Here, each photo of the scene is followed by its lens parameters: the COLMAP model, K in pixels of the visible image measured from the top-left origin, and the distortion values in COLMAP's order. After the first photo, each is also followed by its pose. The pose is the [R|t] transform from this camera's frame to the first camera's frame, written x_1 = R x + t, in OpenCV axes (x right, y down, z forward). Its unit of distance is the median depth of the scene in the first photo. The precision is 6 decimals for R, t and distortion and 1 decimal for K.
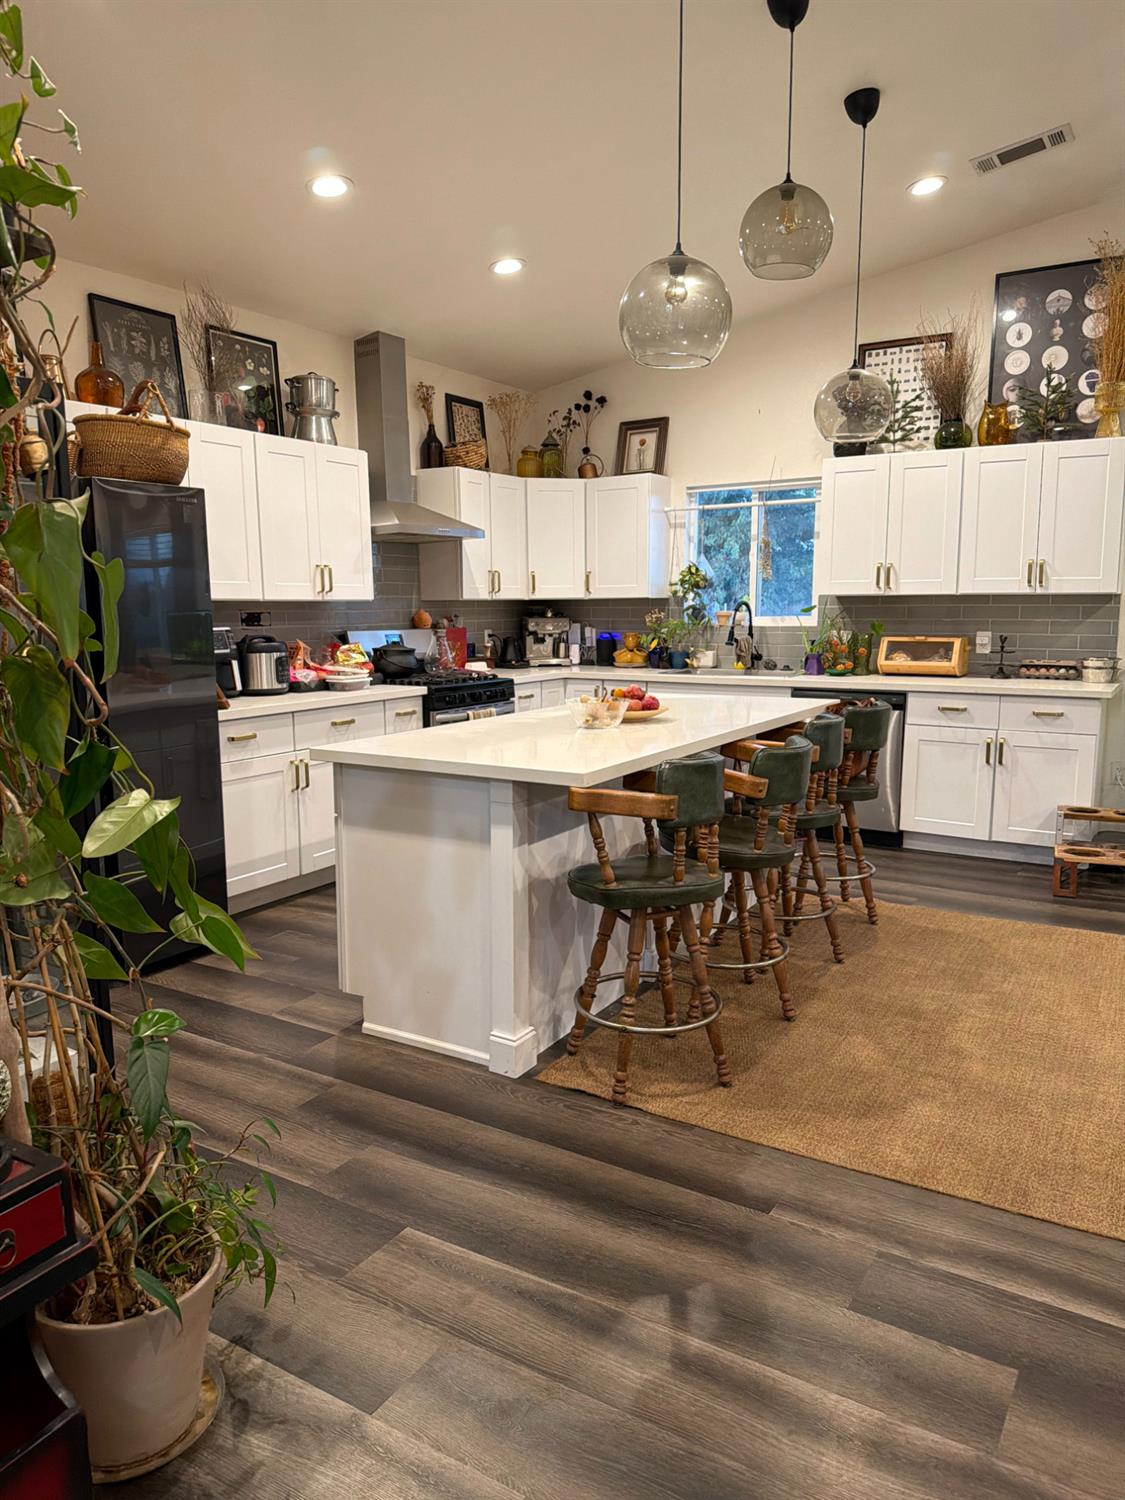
lens RADIAL K [[1040.4, 0, 564.7], [0, 1040.4, 755.4], [0, 0, 1]] dist [0.001344, 0.000283]
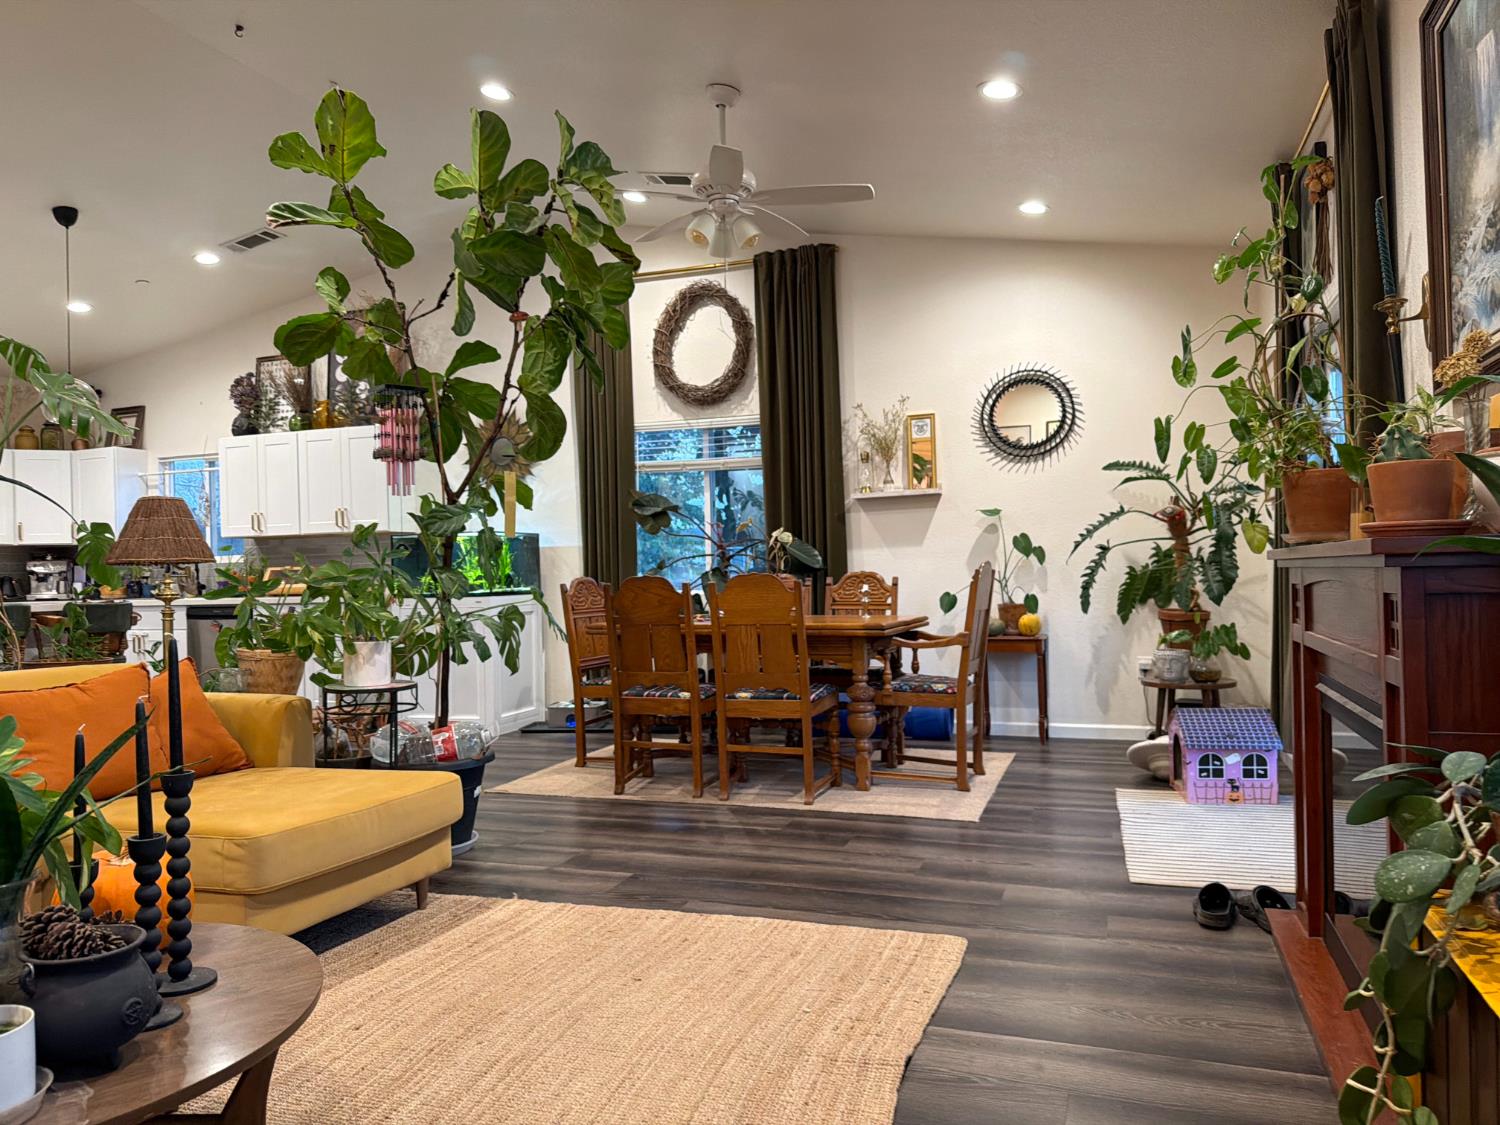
lens RADIAL K [[1040.4, 0, 749.2], [0, 1040.4, 561.0], [0, 0, 1]] dist [0.001344, 0.000283]
pose [[0.981515, -0.008517, 0.191196, 0.641539], [0.040220, 0.985880, -0.162551, 0.115775], [-0.187112, 0.167236, 0.967999, -0.395262]]
